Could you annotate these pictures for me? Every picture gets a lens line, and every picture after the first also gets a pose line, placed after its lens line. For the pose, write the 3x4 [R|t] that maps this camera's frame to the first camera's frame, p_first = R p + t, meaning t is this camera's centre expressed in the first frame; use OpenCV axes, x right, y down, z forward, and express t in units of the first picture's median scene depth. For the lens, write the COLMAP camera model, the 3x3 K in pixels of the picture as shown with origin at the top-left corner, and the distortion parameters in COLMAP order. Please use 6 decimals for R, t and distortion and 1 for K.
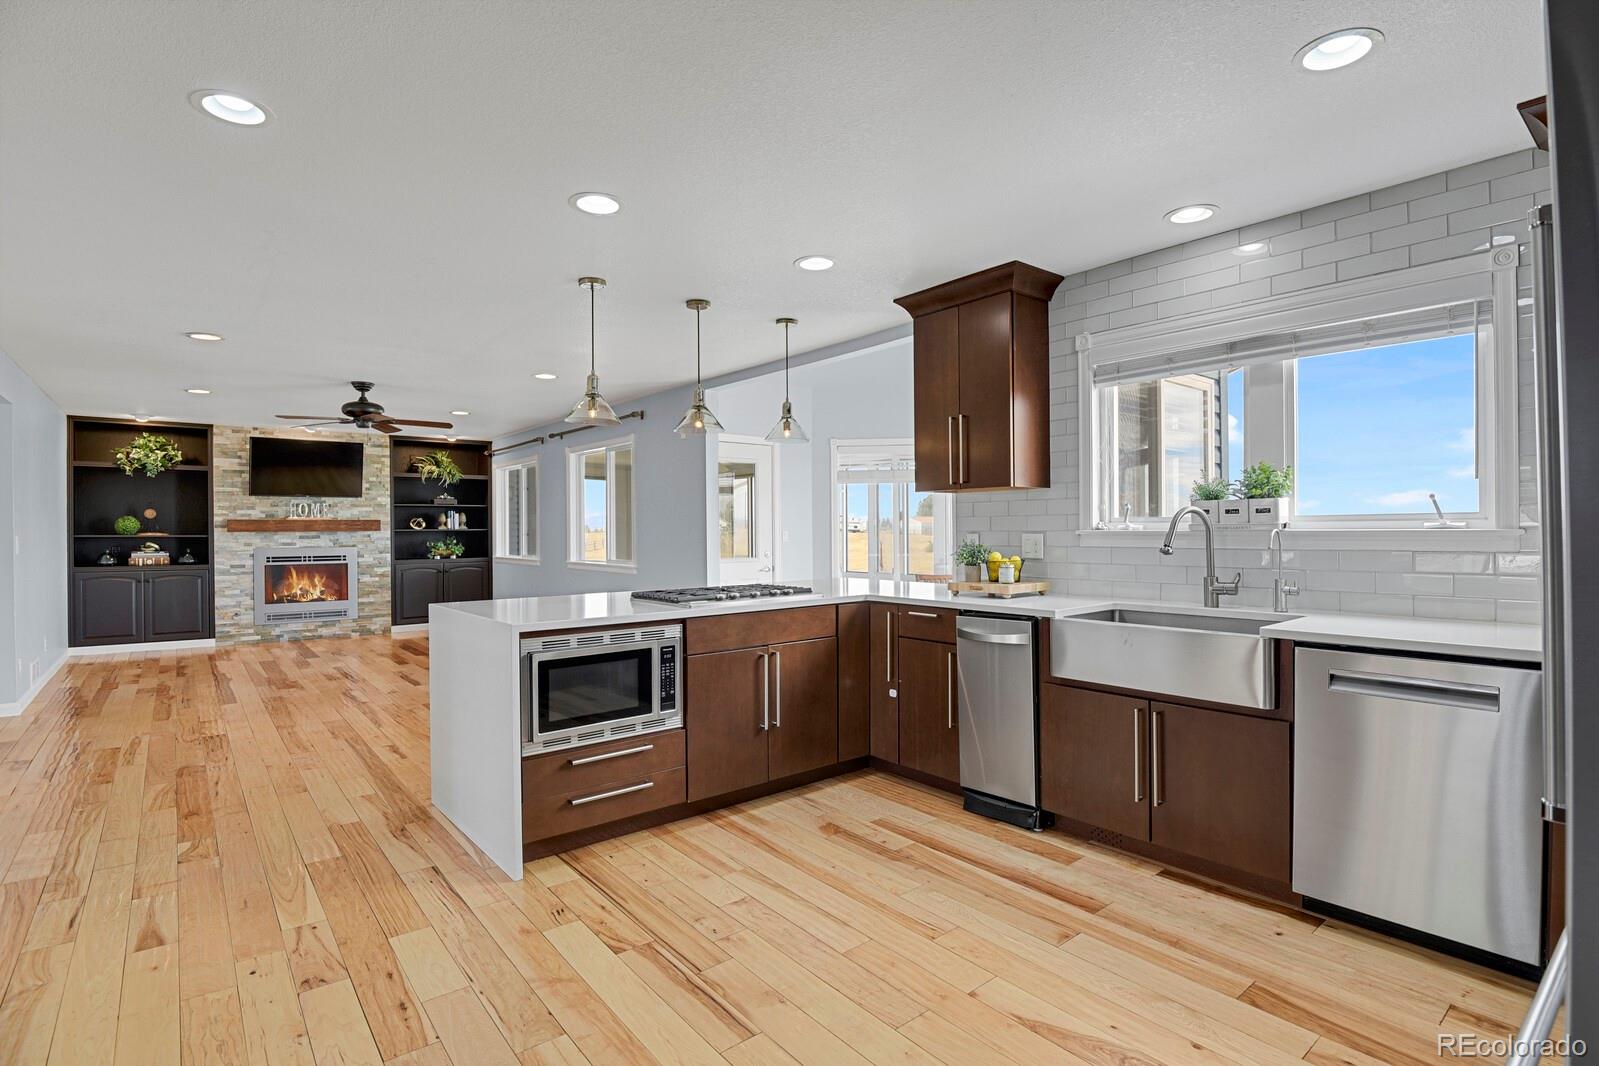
lens RADIAL K [[779.7, 0, 806.1], [0, 779.7, 529.3], [0, 0, 1]] dist [-0.025152, -0.003049]
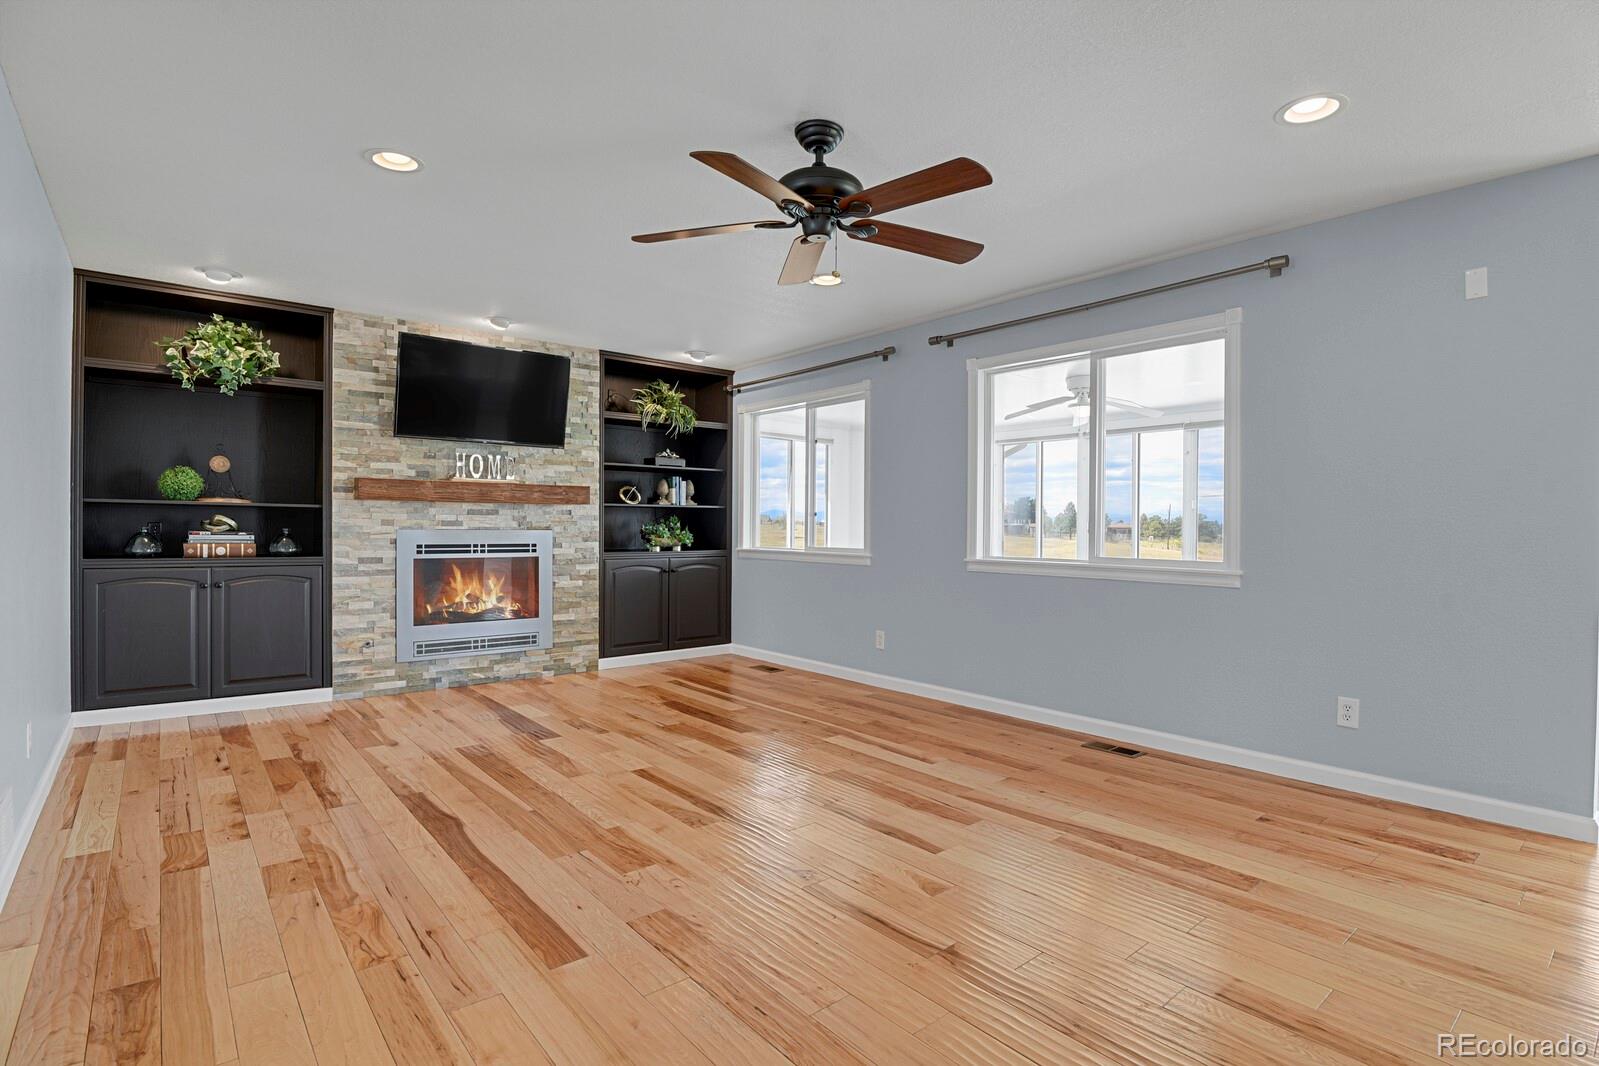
lens RADIAL K [[779.7, 0, 809.1], [0, 779.7, 532.2], [0, 0, 1]] dist [-0.025152, -0.003049]
pose [[0.999720, 0.011984, 0.020392, -0.430940], [-0.012097, 0.999912, 0.005430, 0.020562], [-0.020325, -0.005675, 0.999777, 0.422956]]
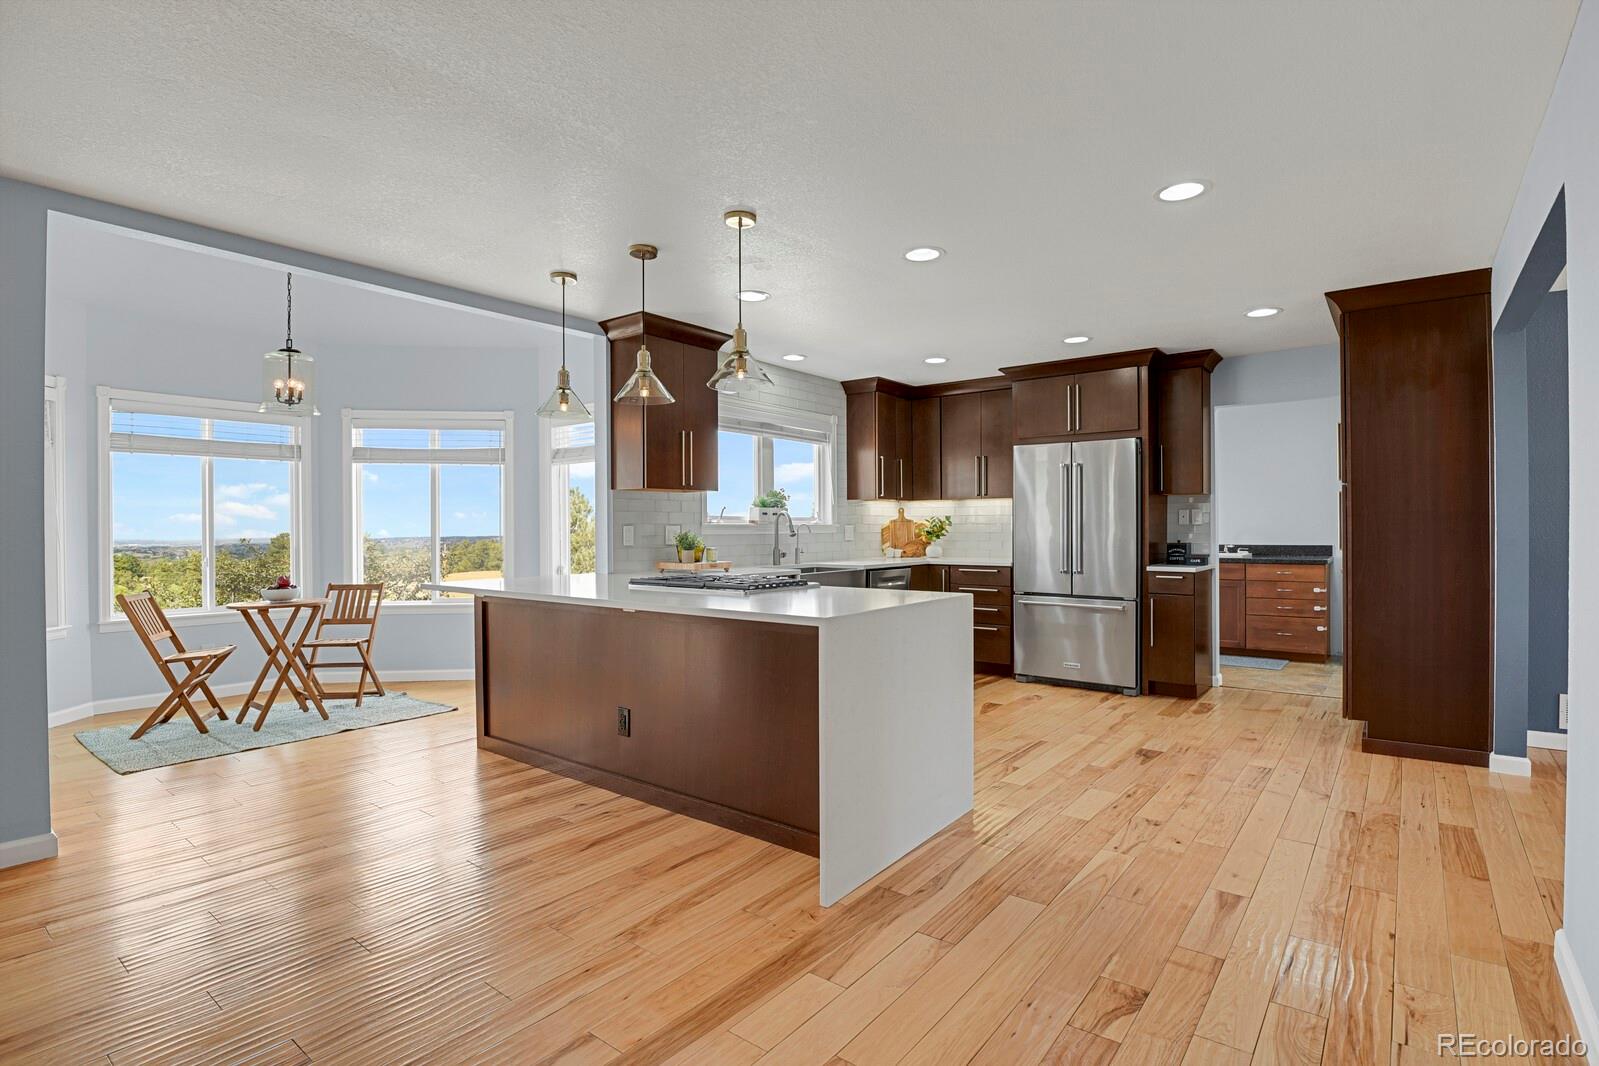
lens RADIAL K [[779.7, 0, 806.5], [0, 779.7, 529.6], [0, 0, 1]] dist [-0.025152, -0.003049]
pose [[-0.218358, 0.006664, 0.975846, -1.415933], [0.008187, 0.999954, -0.004997, 0.026741], [-0.975835, 0.006898, -0.218402, 1.430478]]
